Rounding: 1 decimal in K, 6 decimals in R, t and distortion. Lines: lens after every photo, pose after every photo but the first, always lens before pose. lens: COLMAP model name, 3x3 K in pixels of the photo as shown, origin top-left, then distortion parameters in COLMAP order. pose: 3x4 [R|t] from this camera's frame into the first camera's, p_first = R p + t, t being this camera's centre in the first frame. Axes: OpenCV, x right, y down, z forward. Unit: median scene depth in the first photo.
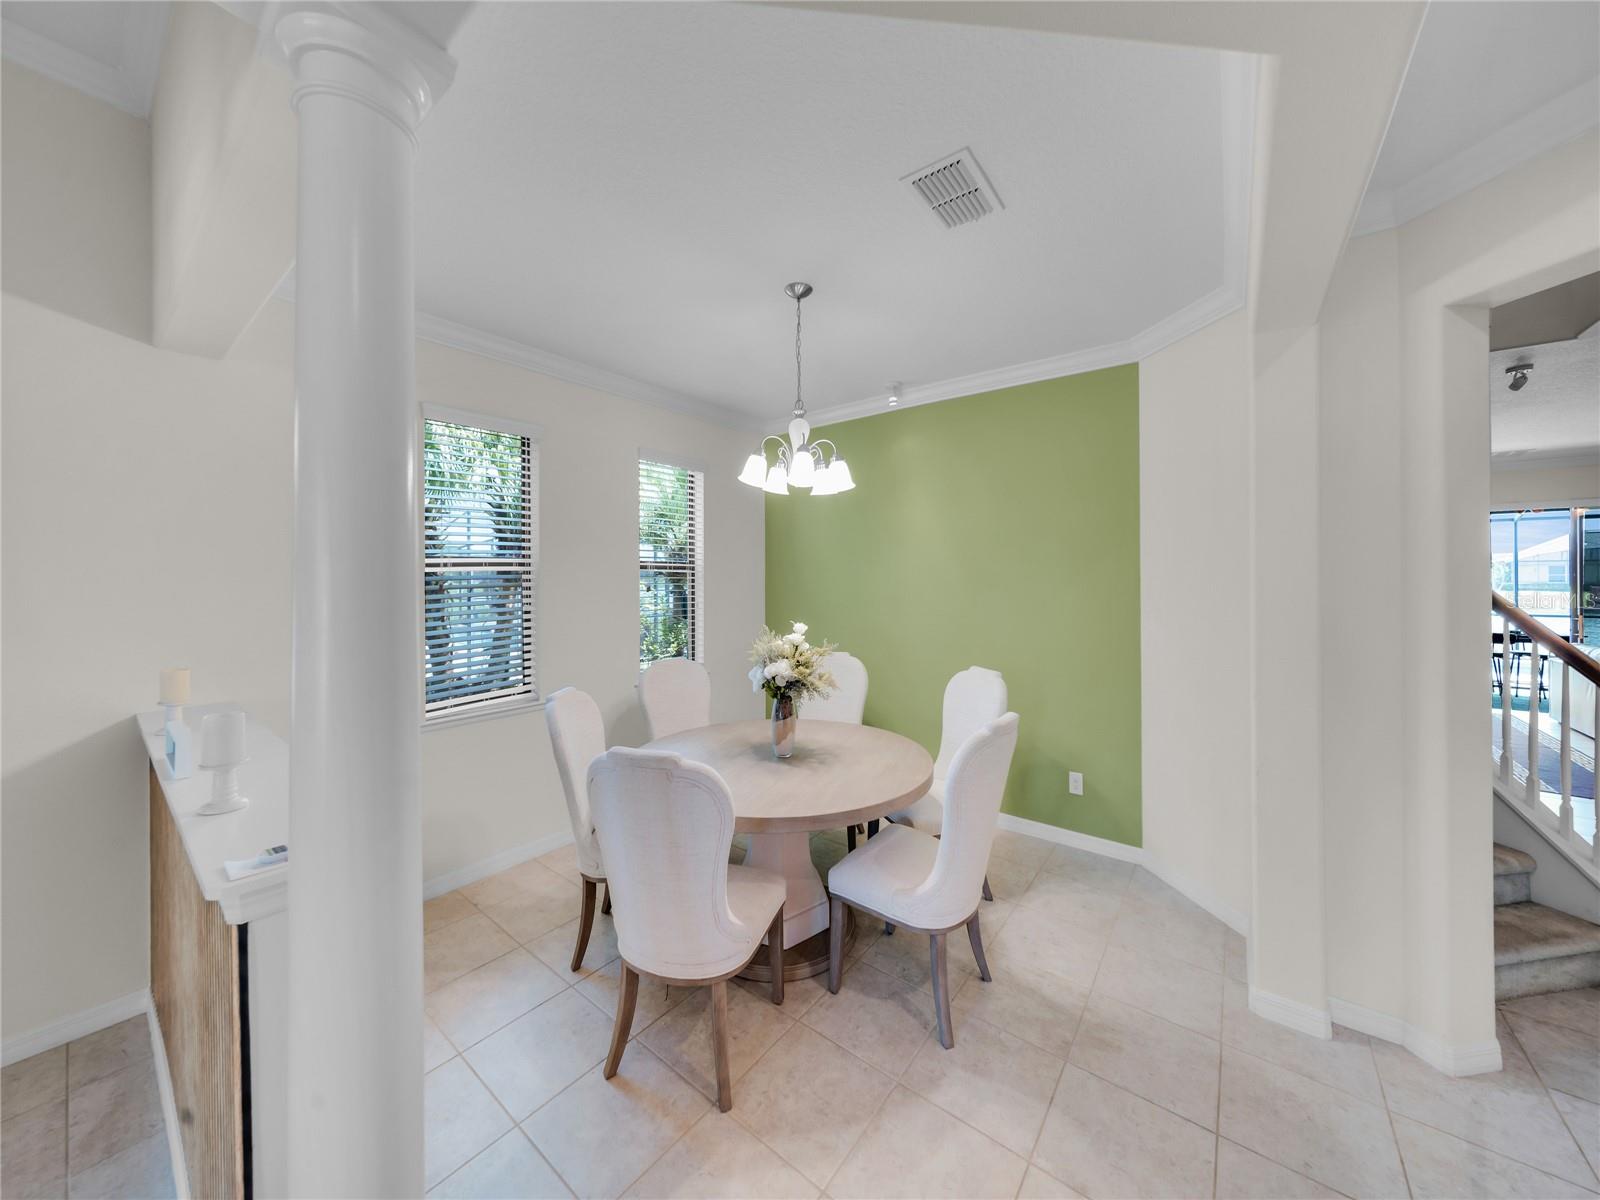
lens RADIAL K [[569.6, 0, 800.6], [0, 569.6, 574.6], [0, 0, 1]] dist [-0.000221, -0.000022]
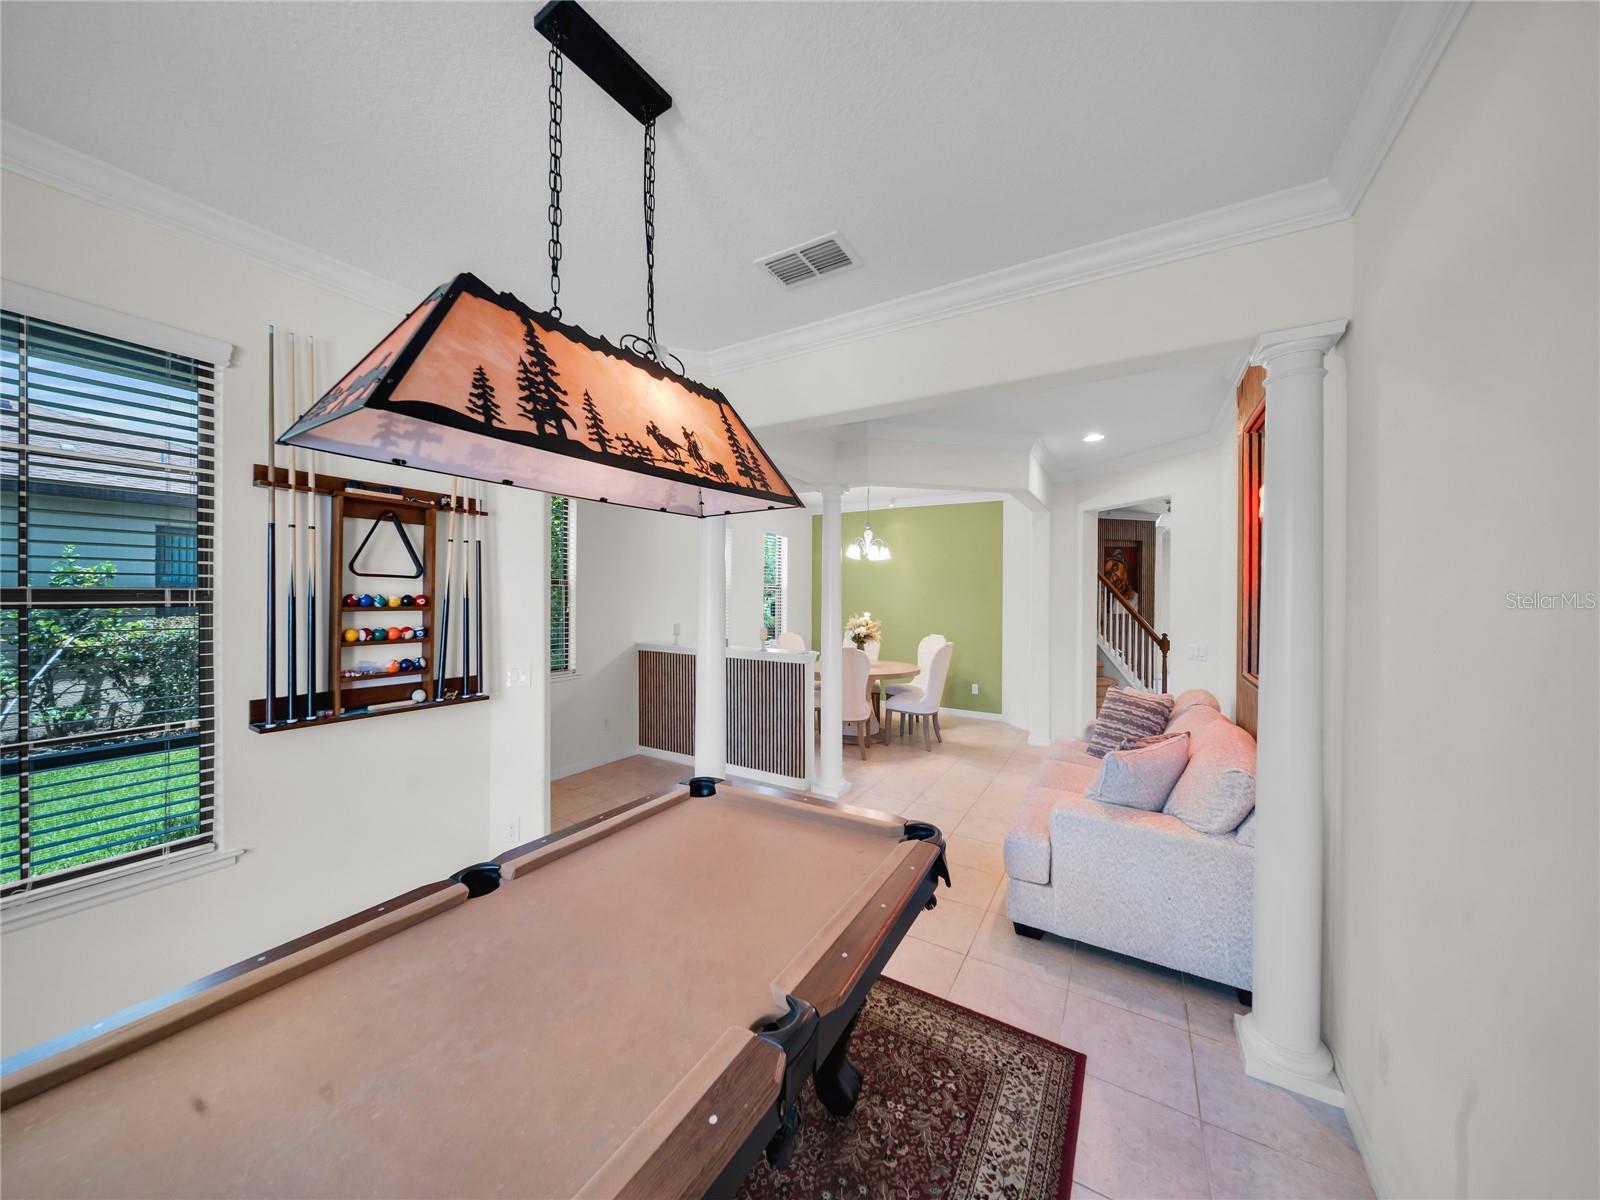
lens RADIAL K [[569.6, 0, 800.6], [0, 569.6, 574.6], [0, 0, 1]] dist [-0.000221, -0.000022]
pose [[0.992196, 0.022027, 0.122725, -0.610558], [-0.018036, 0.999275, -0.033538, 0.008968], [-0.123375, 0.031063, 0.991874, -1.459834]]
